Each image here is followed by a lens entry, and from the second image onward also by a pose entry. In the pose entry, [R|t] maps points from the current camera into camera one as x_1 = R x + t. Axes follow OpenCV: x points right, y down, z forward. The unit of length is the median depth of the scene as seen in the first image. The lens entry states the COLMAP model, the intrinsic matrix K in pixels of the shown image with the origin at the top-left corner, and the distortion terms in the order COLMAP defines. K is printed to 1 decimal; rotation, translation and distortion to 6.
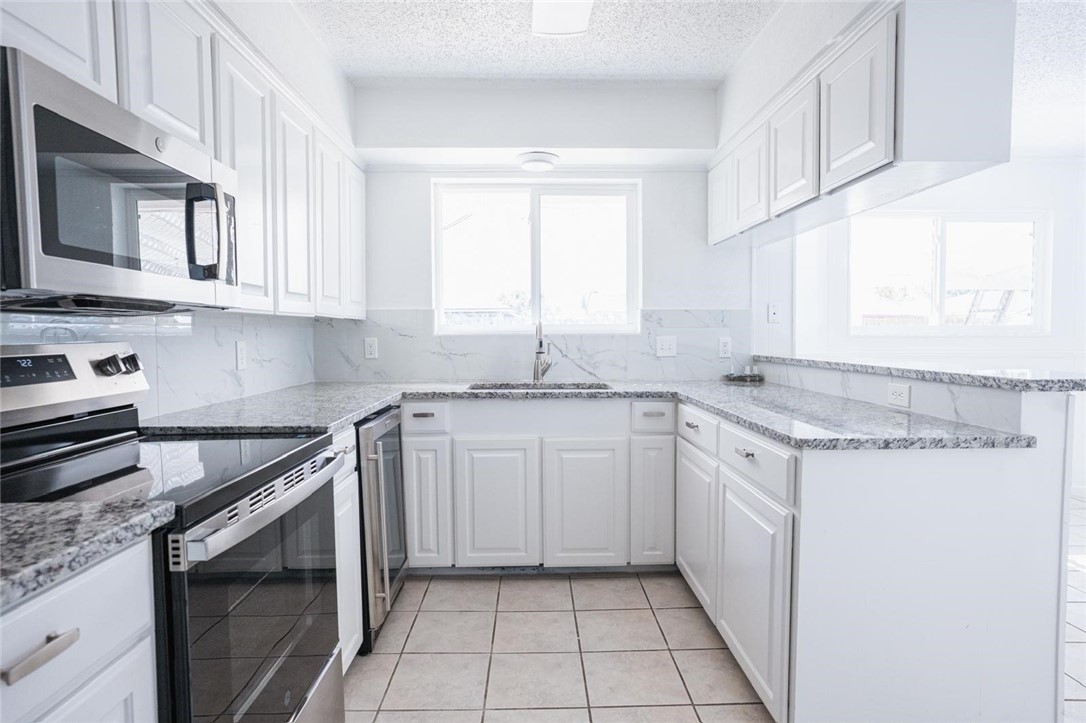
lens RADIAL K [[606.2, 0, 538.5], [0, 606.2, 358.0], [0, 0, 1]] dist [-0.054241, 0.044069]
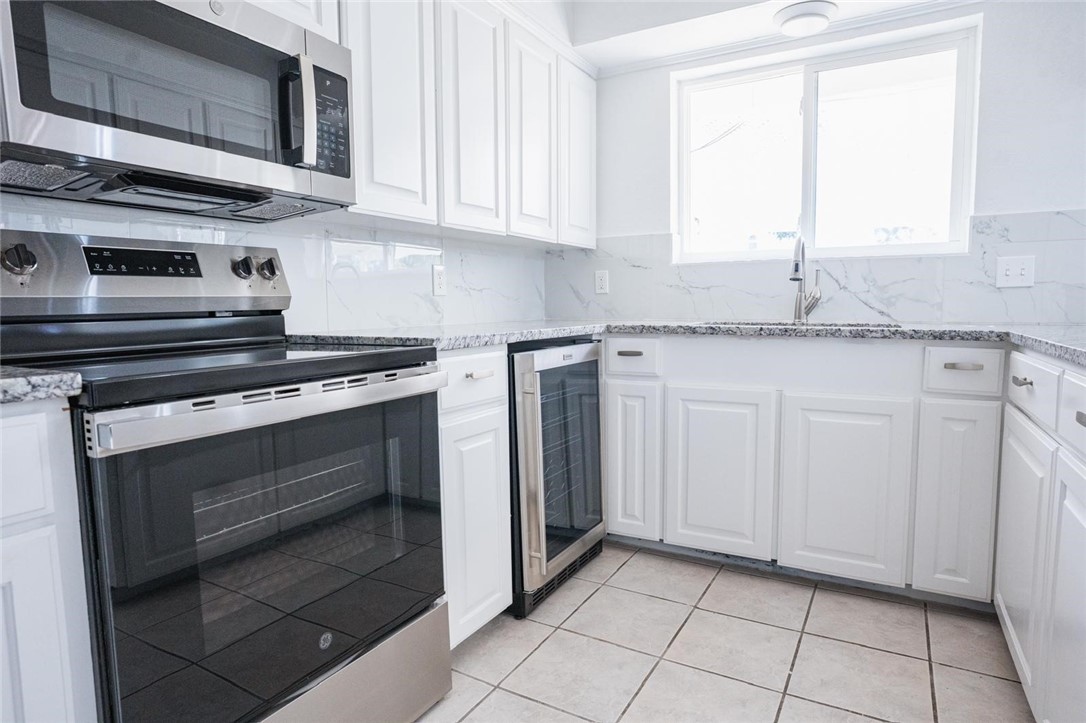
lens RADIAL K [[614.3, 0, 543.0], [0, 614.3, 361.5], [0, 0, 1]] dist [-0.070650, 0.044405]
pose [[0.853829, 0.045276, -0.518581, 0.139639], [-0.017774, 0.998165, 0.057882, 0.058814], [0.520250, -0.040204, 0.853067, 0.224860]]
